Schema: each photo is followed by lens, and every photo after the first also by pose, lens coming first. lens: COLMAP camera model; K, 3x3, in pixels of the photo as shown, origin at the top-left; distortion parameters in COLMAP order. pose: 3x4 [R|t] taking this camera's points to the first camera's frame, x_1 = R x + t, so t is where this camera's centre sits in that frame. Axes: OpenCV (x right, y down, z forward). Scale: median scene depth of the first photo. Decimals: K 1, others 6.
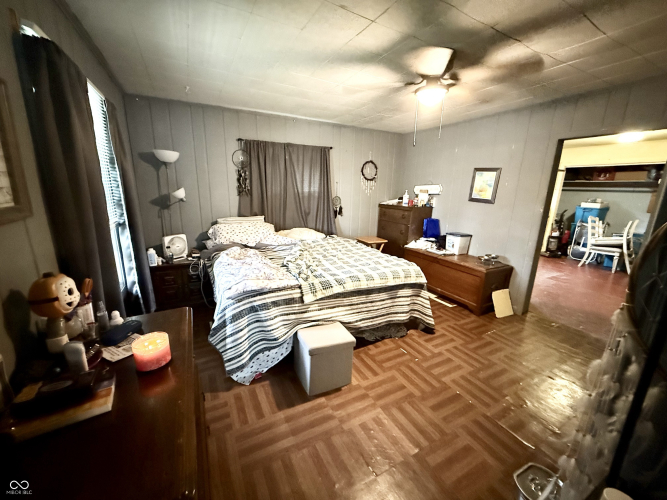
lens RADIAL K [[266.1, 0, 333.0], [0, 266.1, 248.7], [0, 0, 1]] dist [0.001410, 0.000359]
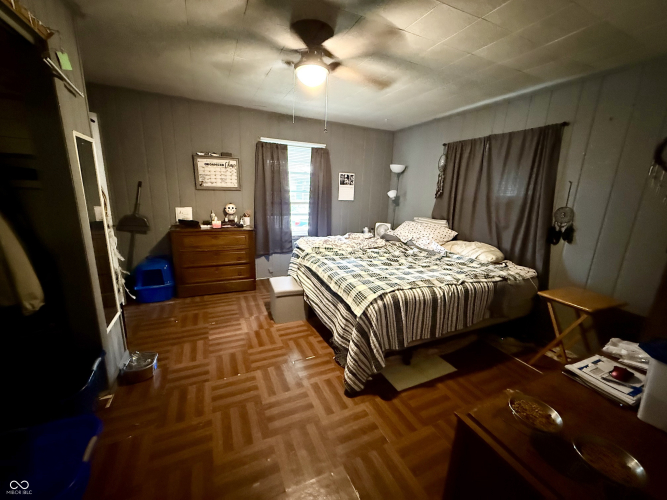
lens RADIAL K [[266.1, 0, 333.0], [0, 266.1, 249.4], [0, 0, 1]] dist [0.001410, 0.000359]
pose [[-0.053110, 0.198826, -0.978595, 0.988442], [-0.260422, 0.943308, 0.205790, -0.162582], [0.964033, 0.265777, 0.001679, 0.886734]]
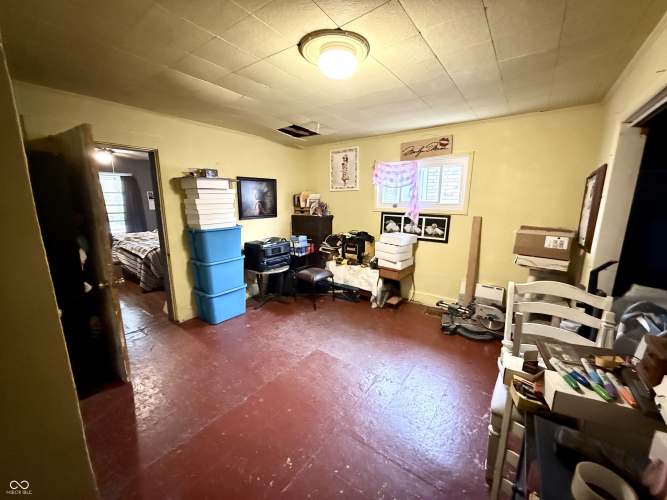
lens RADIAL K [[266.1, 0, 334.4], [0, 266.1, 249.3], [0, 0, 1]] dist [0.001410, 0.000359]
pose [[0.433182, 0.147837, -0.889099, 2.313332], [-0.198716, 0.977847, 0.065776, -0.268031], [0.879127, 0.148185, 0.452964, 1.287896]]
